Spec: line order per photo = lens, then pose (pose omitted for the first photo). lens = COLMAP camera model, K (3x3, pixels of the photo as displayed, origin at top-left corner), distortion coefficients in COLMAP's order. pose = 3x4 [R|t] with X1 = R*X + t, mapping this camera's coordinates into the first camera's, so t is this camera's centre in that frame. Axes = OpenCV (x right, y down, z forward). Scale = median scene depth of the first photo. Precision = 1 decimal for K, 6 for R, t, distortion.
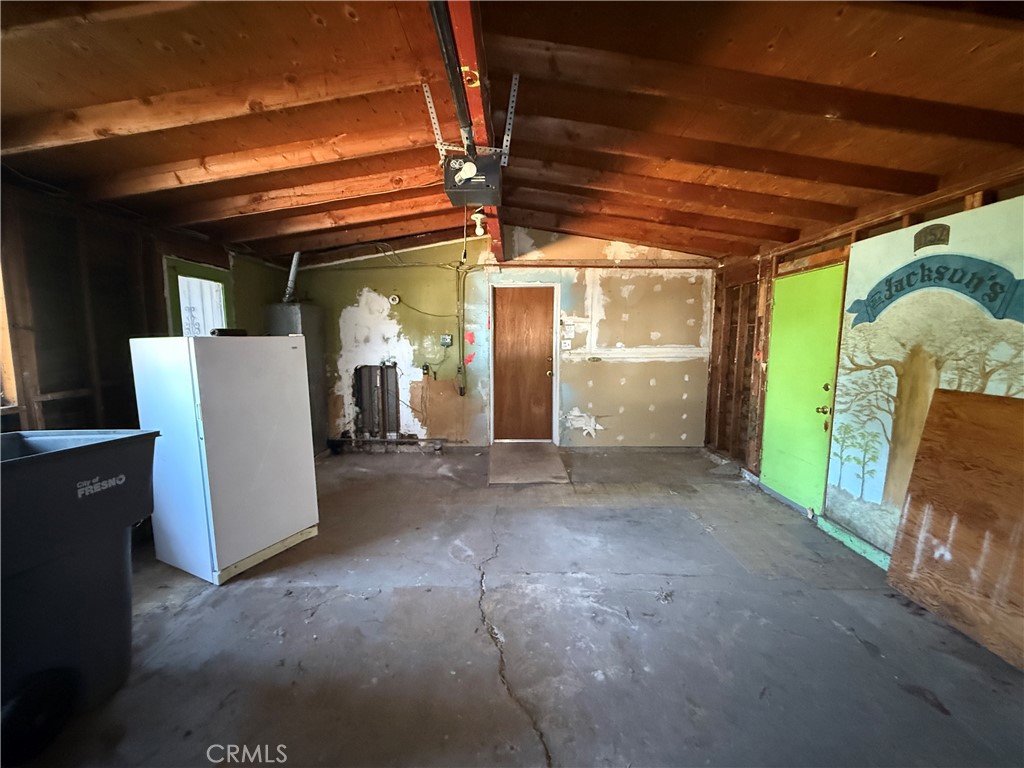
lens RADIAL K [[411.5, 0, 511.3], [0, 411.5, 387.5], [0, 0, 1]] dist [0.003010, -0.000462]
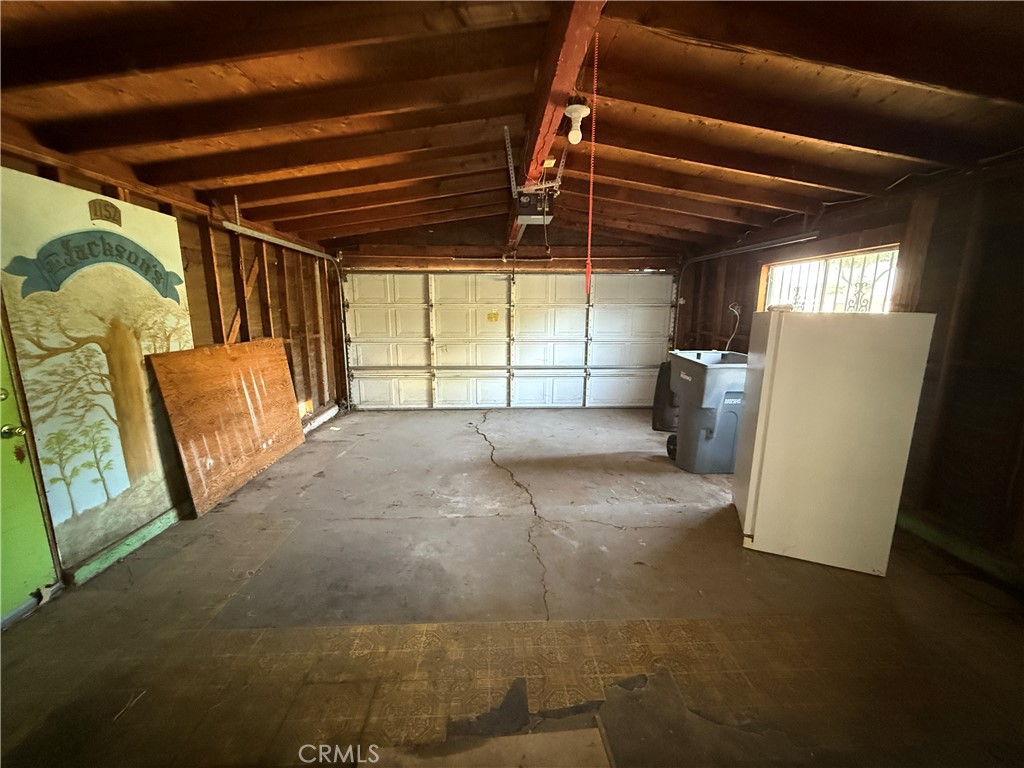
lens RADIAL K [[411.5, 0, 511.6], [0, 411.5, 386.5], [0, 0, 1]] dist [0.003010, -0.000462]
pose [[-0.998443, 0.007310, -0.055309, 0.059120], [-0.009678, 0.953653, 0.300753, -0.238129], [0.054944, 0.300820, -0.952097, 1.907673]]
